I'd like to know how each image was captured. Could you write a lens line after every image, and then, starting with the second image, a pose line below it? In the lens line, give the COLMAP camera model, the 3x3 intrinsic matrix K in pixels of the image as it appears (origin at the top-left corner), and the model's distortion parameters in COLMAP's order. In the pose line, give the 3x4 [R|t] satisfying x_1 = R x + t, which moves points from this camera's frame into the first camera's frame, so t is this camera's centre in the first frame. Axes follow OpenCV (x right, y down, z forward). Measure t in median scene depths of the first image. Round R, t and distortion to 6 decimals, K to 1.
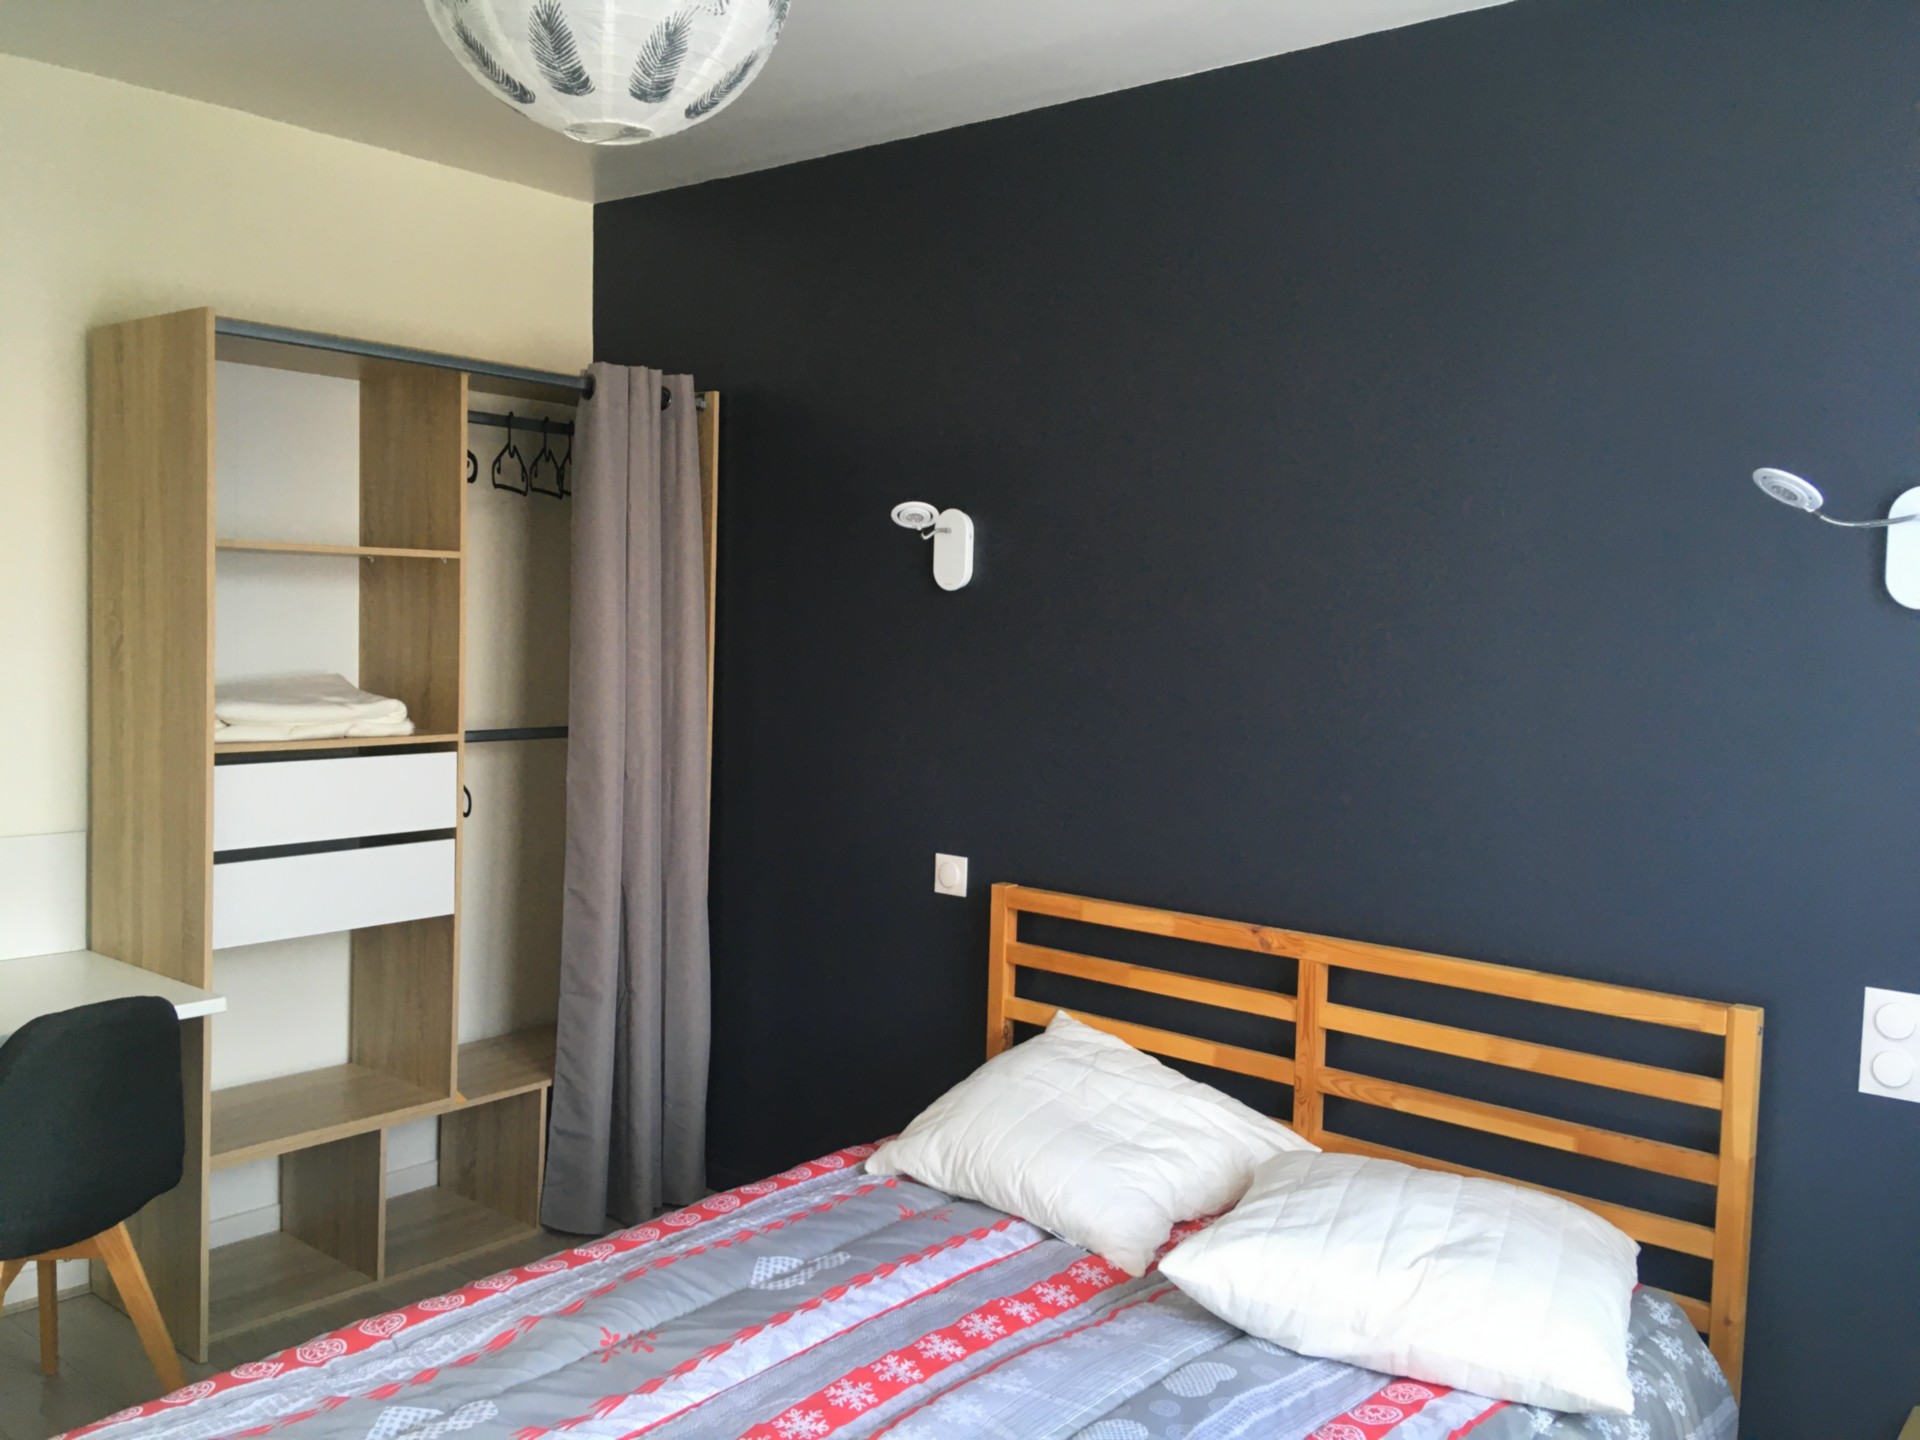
lens RADIAL K [[1620.1, 0, 959.6], [0, 1620.1, 720.6], [0, 0, 1]] dist [0.008324, 0.002587]
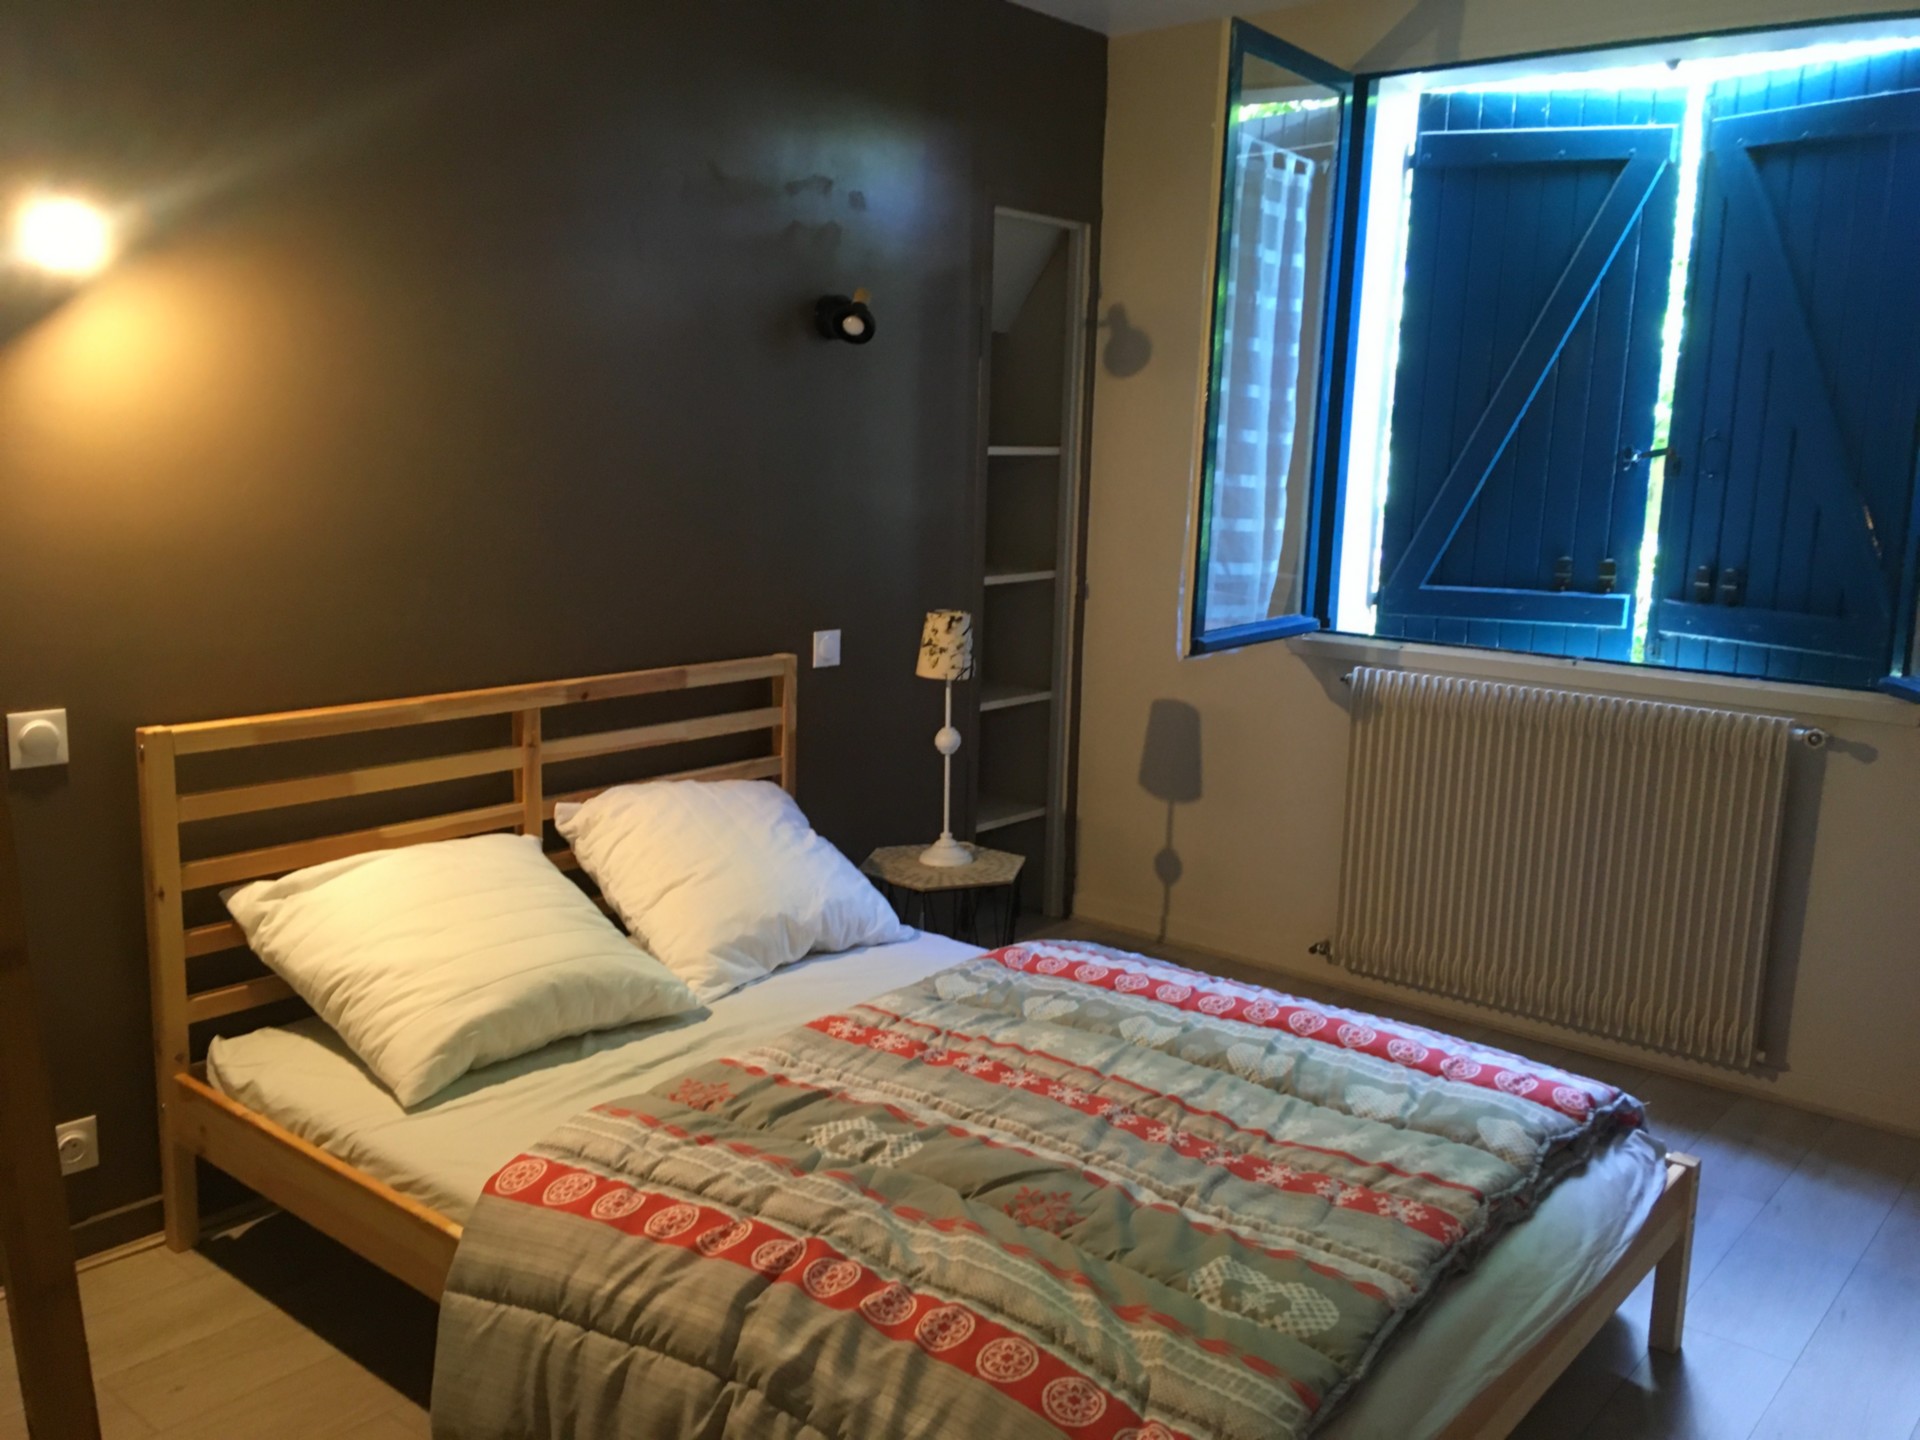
lens RADIAL K [[1620.1, 0, 960.7], [0, 1620.1, 716.2], [0, 0, 1]] dist [0.008324, 0.002587]
pose [[-0.000476, -0.213705, 0.976898, -0.839984], [0.025917, 0.976567, 0.213645, -0.070778], [-0.999664, 0.025420, 0.005074, 0.702184]]
